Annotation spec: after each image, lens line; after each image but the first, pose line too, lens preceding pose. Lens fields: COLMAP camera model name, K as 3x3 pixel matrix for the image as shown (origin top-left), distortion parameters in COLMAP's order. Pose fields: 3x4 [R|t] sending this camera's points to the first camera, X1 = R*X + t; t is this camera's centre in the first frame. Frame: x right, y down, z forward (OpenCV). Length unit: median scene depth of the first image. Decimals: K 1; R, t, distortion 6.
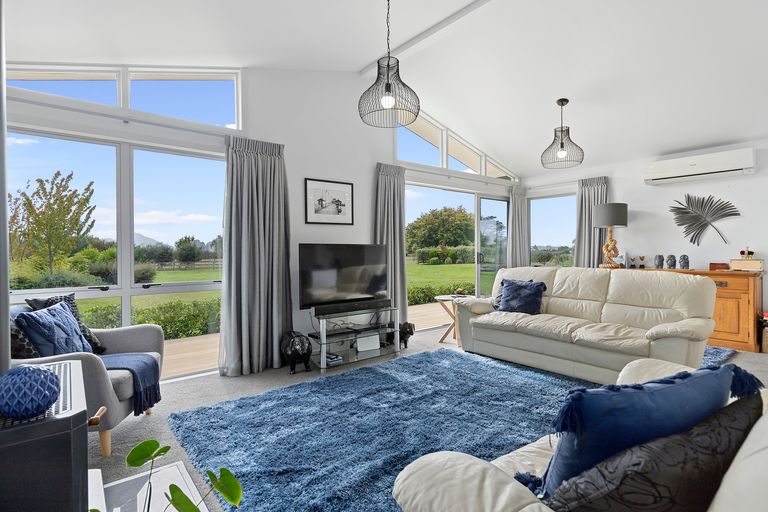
lens RADIAL K [[398.2, 0, 390.7], [0, 398.2, 252.4], [0, 0, 1]] dist [0.005012, 0.001005]
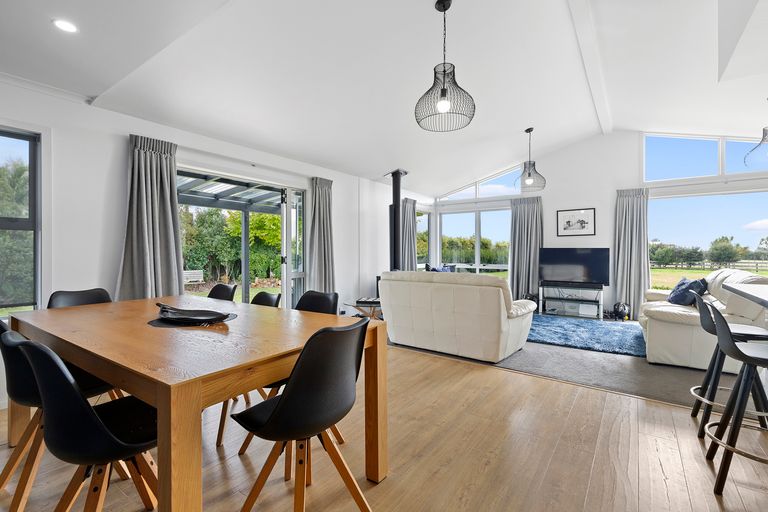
lens RADIAL K [[348.5, 0, 388.3], [0, 348.5, 247.1], [0, 0, 1]] dist [0.001118, 0.000021]
pose [[0.270310, -0.006202, -0.962753, 1.011678], [-0.006449, 0.999945, -0.008252, -0.006147], [0.962752, 0.008439, 0.270256, -0.134991]]
